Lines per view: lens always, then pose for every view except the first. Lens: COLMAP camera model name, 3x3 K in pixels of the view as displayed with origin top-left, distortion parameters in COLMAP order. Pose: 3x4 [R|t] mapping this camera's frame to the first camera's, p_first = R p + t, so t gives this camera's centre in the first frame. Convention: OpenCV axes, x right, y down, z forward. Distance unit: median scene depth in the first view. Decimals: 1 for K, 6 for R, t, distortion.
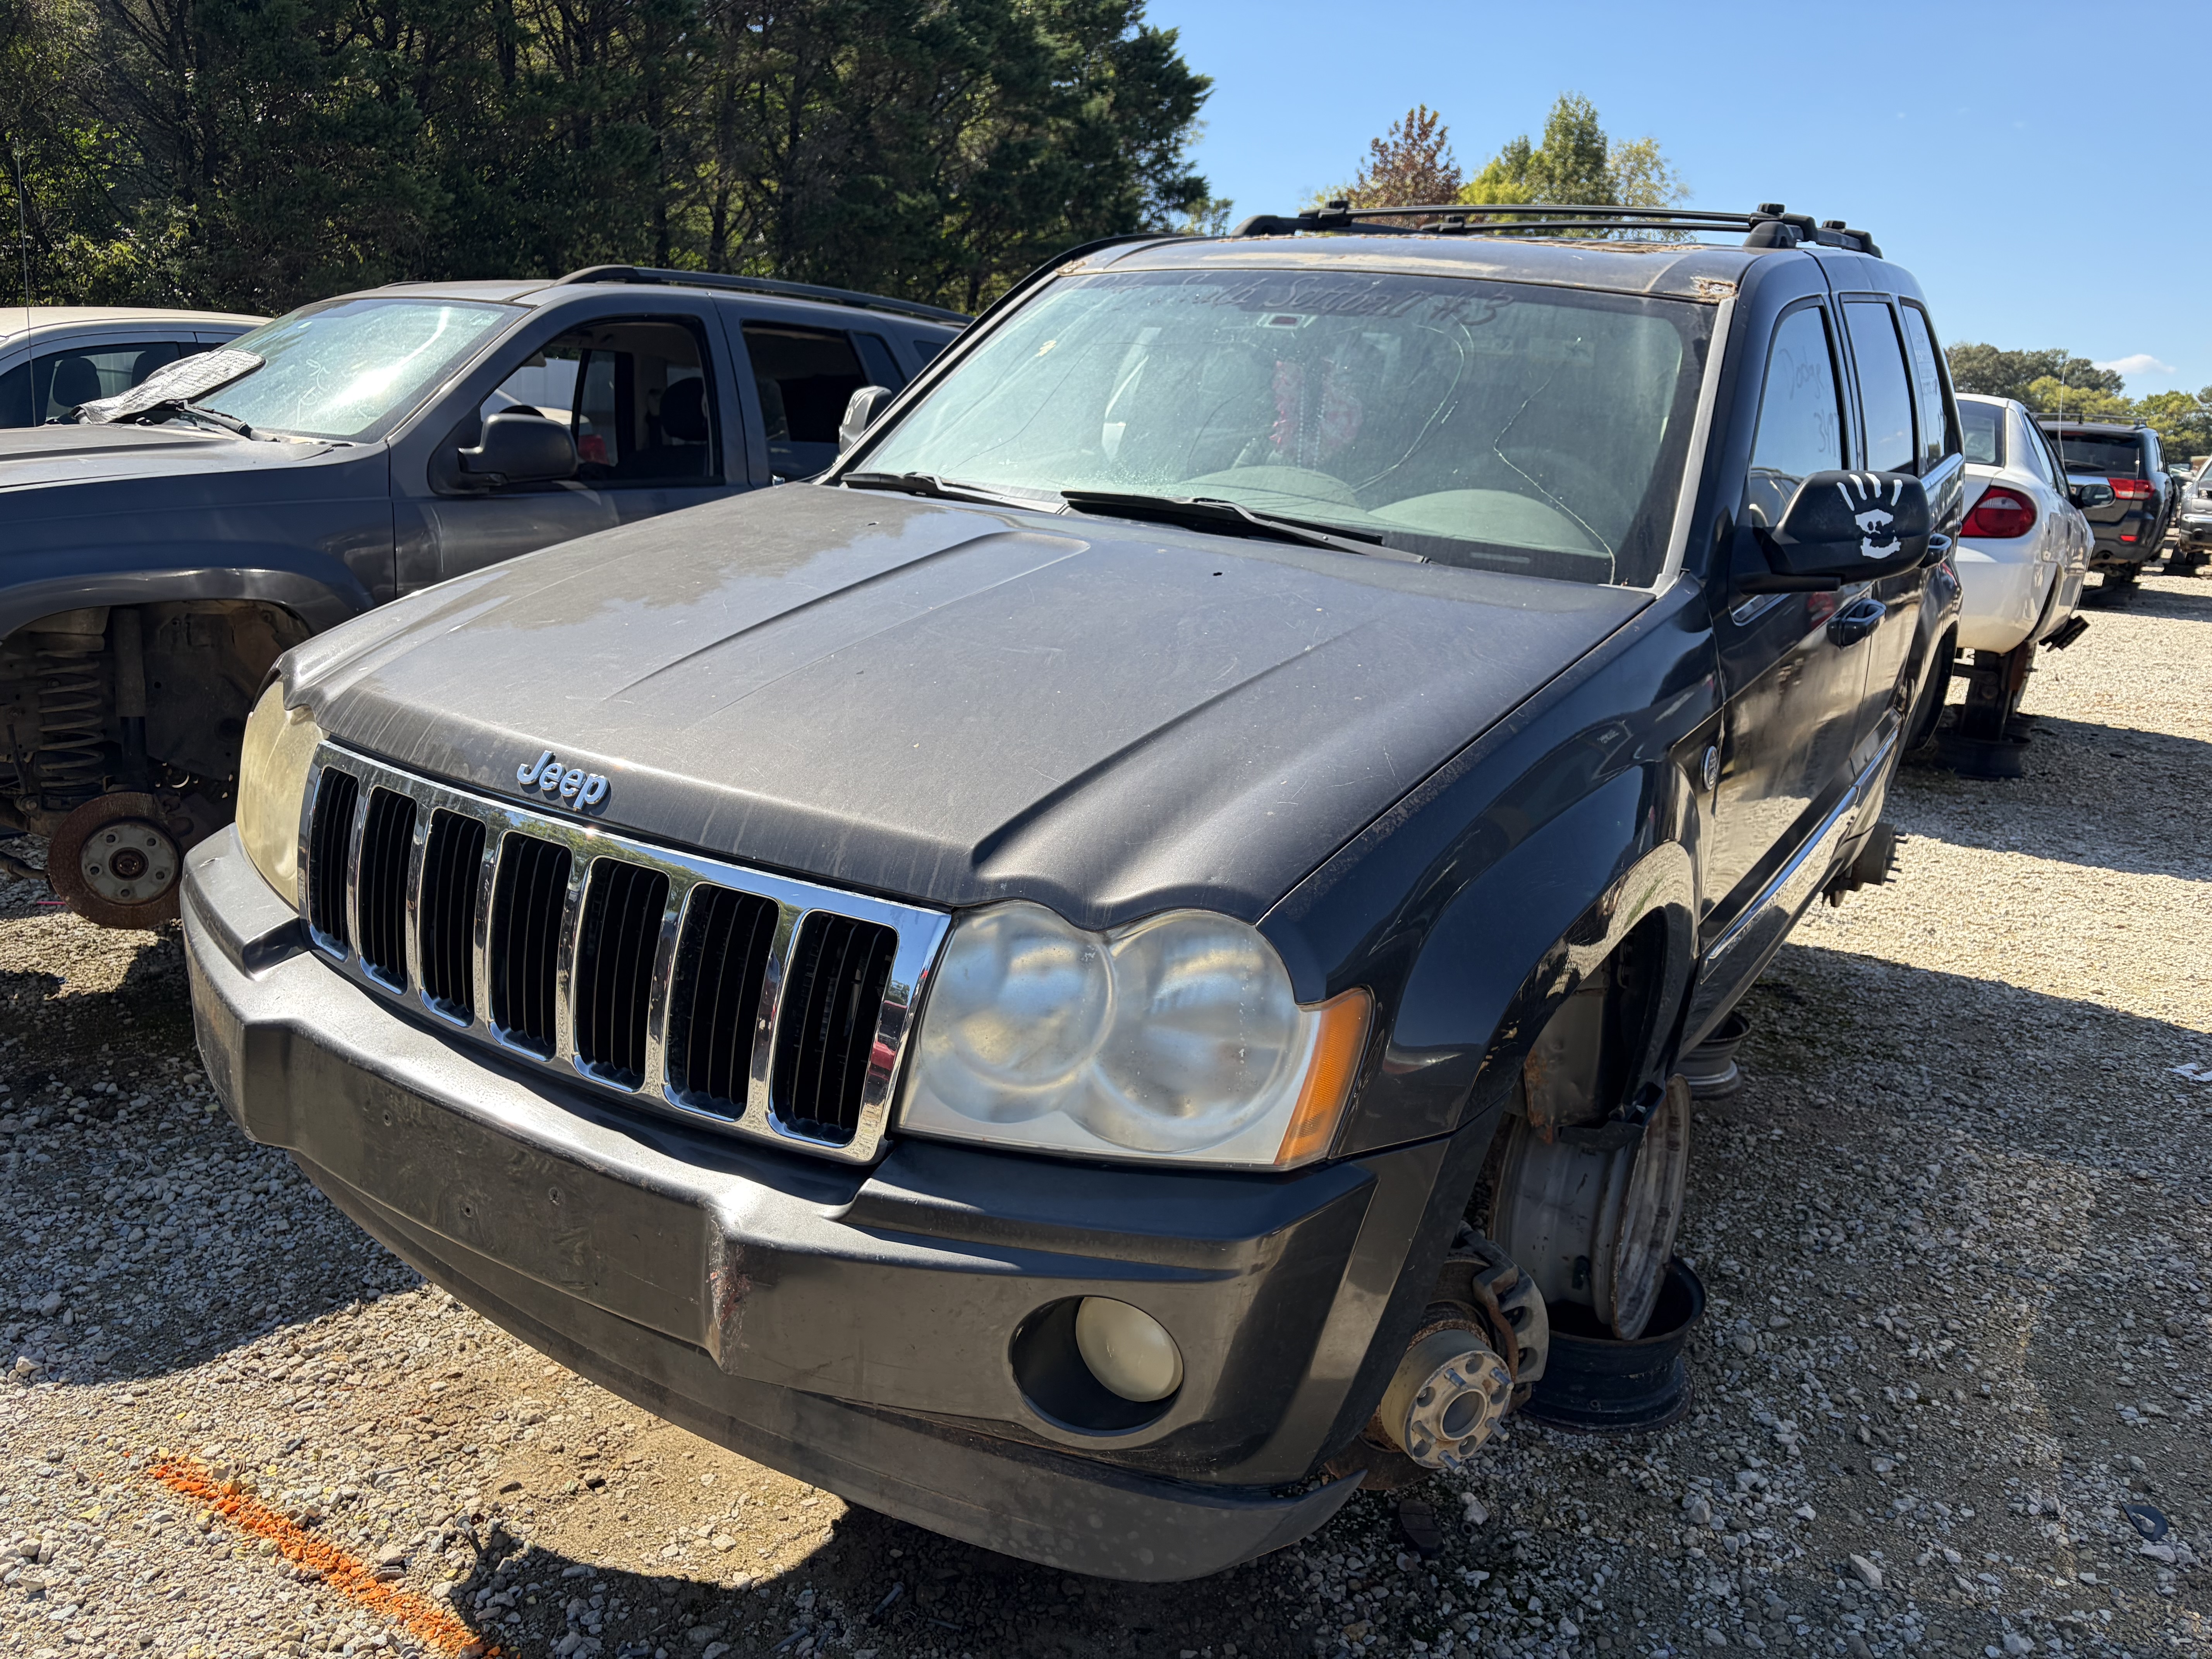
lens RADIAL K [[1554.3, 0, 1092.8], [0, 1554.3, 793.0], [0, 0, 1]] dist [0.023347, -0.020213]
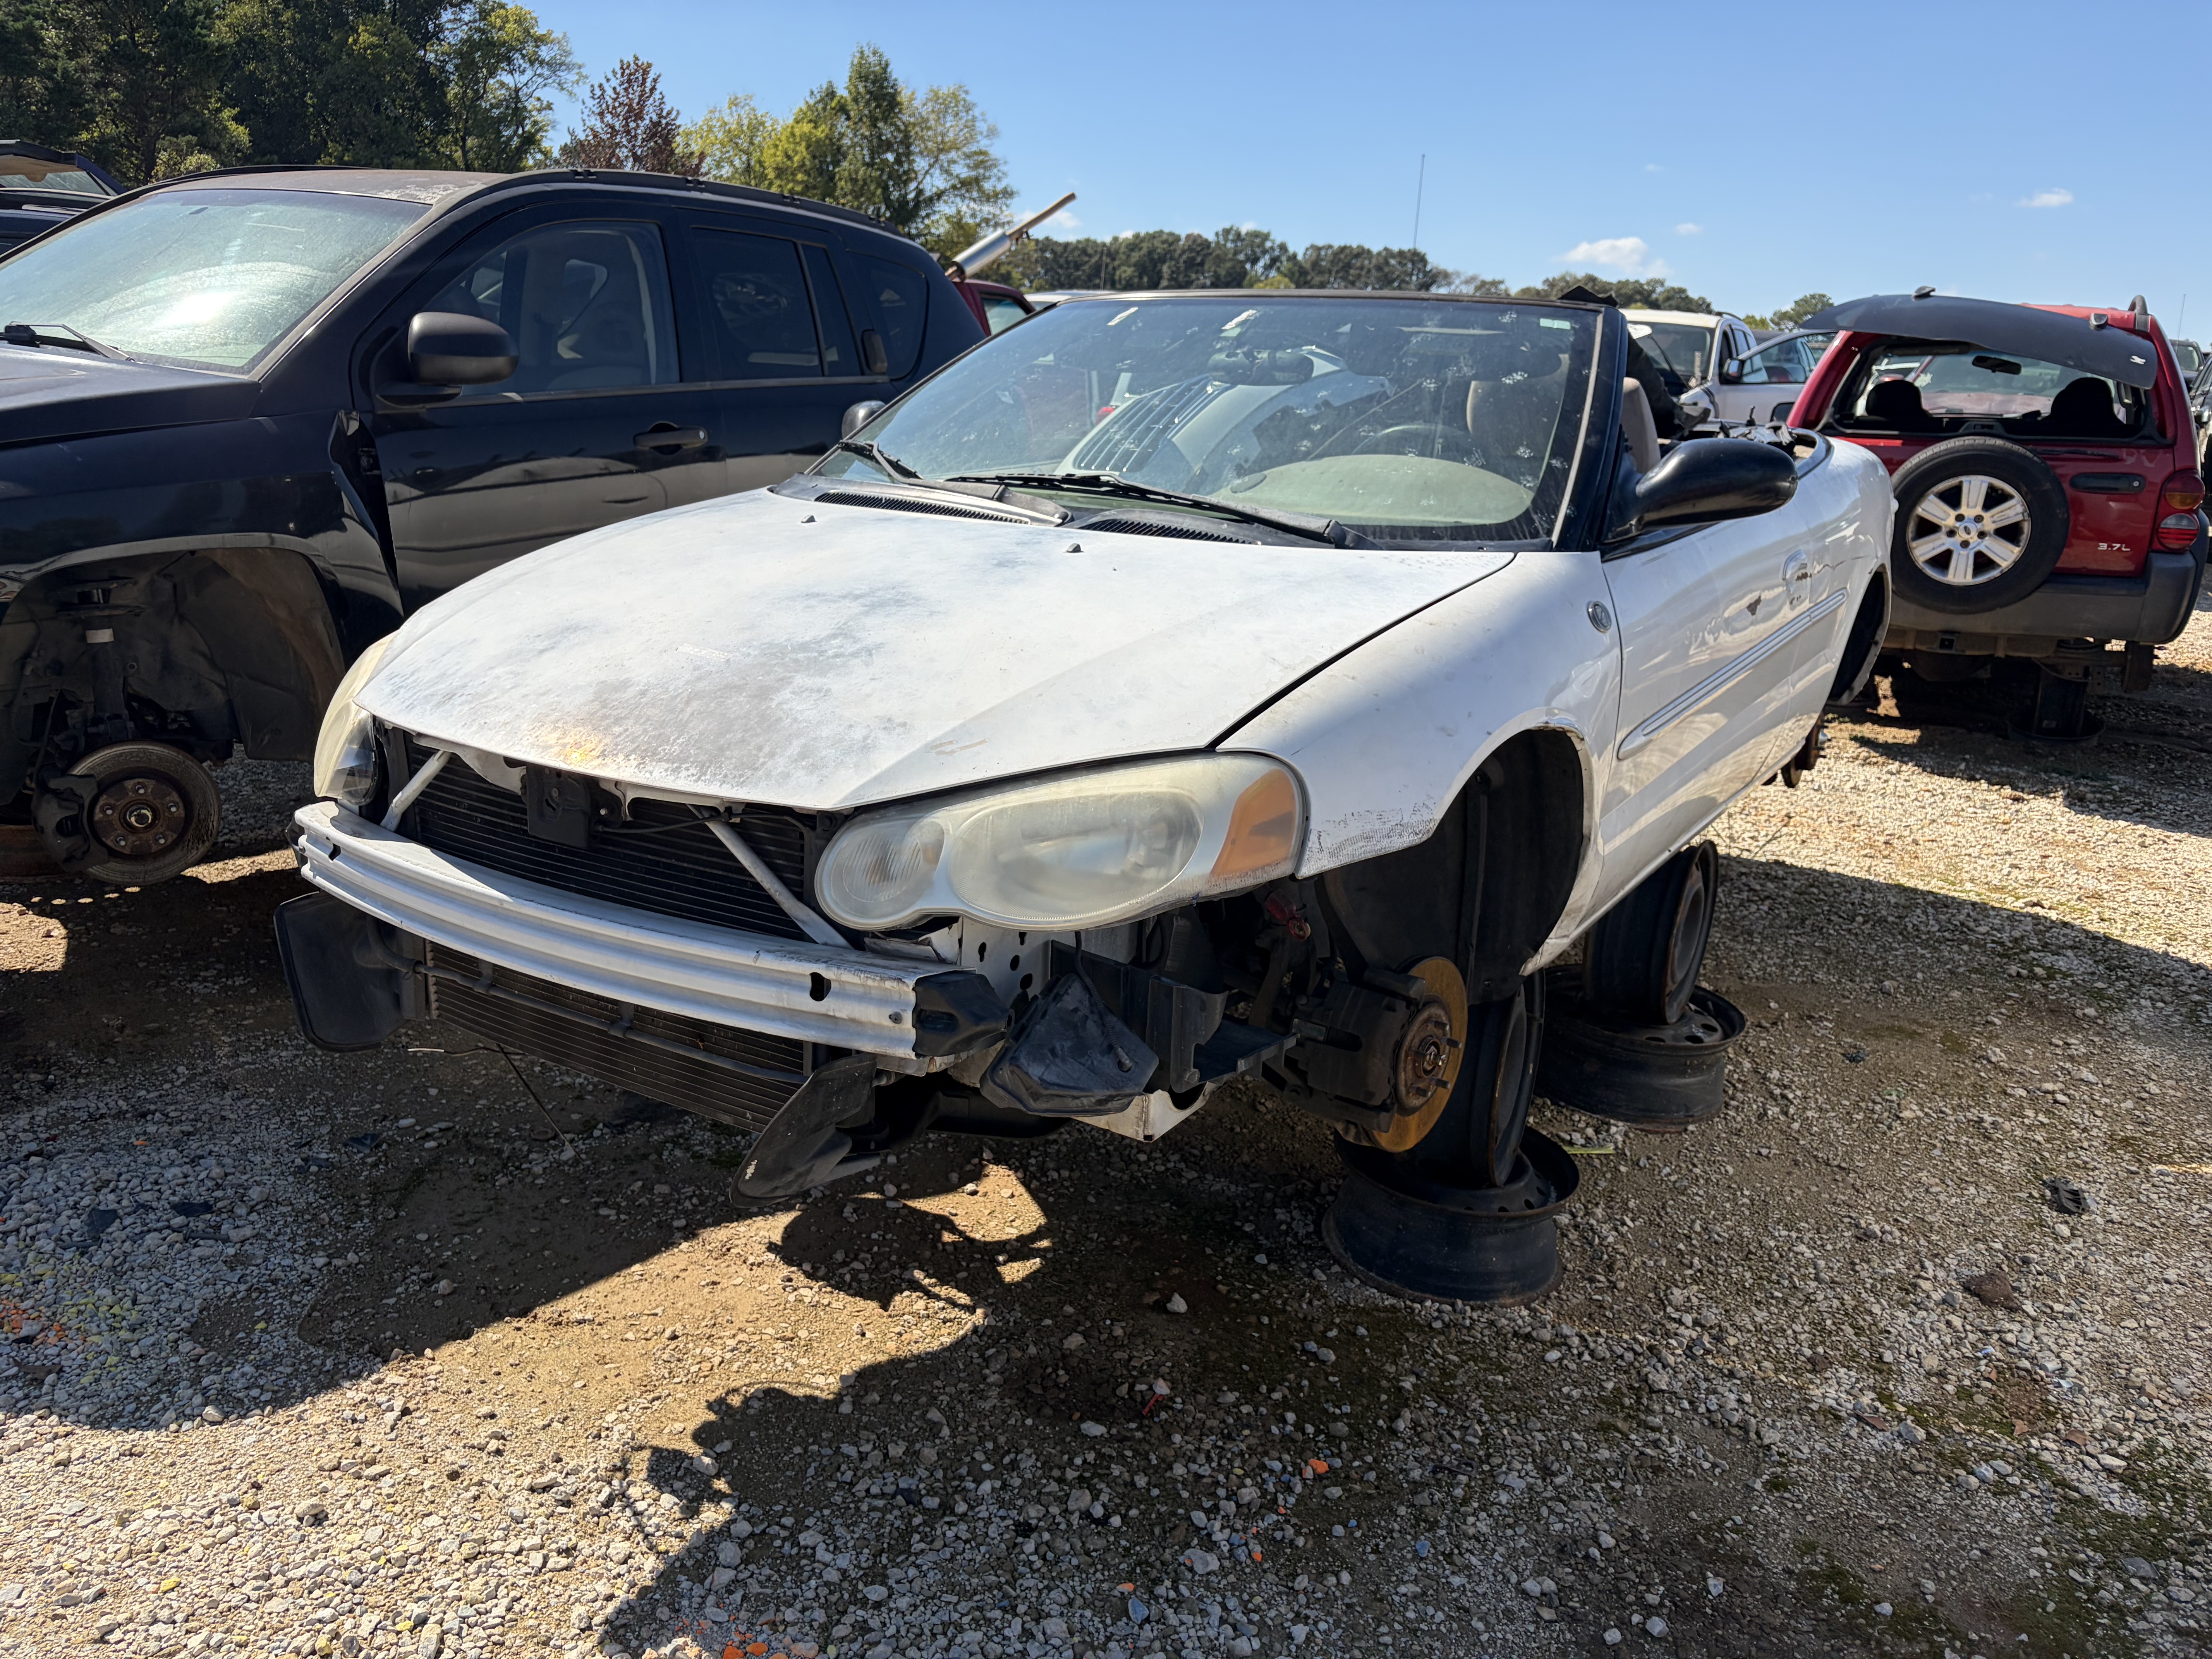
lens RADIAL K [[1554.3, 0, 1090.0], [0, 1554.3, 826.3], [0, 0, 1]] dist [0.023347, -0.020213]
pose [[0.995445, -0.033402, 0.089291, 0.426954], [0.028313, 0.997934, 0.057664, 0.088221], [-0.091032, -0.054873, 0.994335, -0.252440]]
